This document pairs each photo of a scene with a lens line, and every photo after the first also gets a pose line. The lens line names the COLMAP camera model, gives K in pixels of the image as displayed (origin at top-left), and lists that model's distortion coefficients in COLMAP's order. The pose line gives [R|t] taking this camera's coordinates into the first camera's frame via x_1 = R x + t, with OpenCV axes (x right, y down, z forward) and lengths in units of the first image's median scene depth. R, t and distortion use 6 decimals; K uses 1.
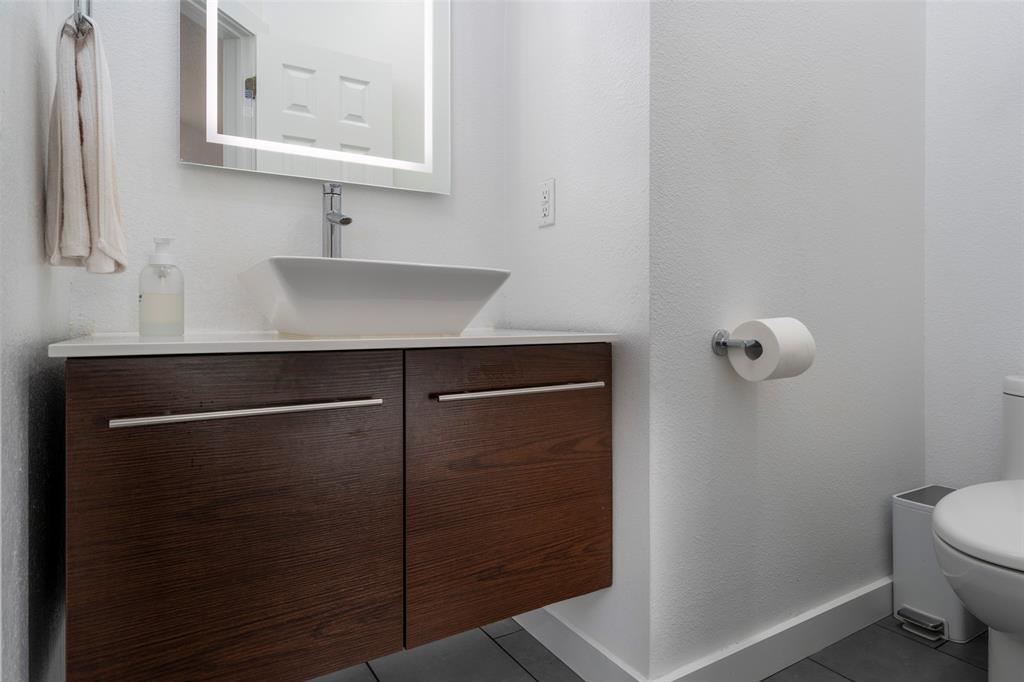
lens RADIAL K [[578.0, 0, 511.5], [0, 578.0, 337.1], [0, 0, 1]] dist [-0.001551, 0.000711]
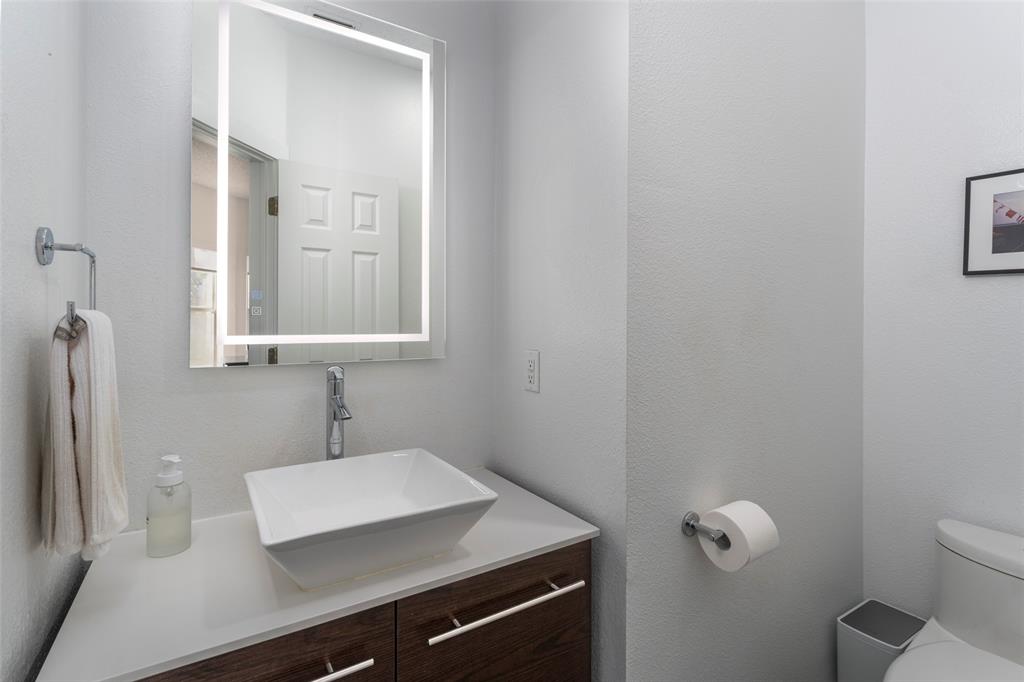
lens RADIAL K [[478.7, 0, 512.7], [0, 478.7, 335.0], [0, 0, 1]] dist [-0.001282, -0.001269]
pose [[0.999818, 0.002937, 0.018826, 0.007713], [-0.002879, 0.999991, -0.003121, -0.376506], [-0.018835, 0.003067, 0.999818, 0.104137]]
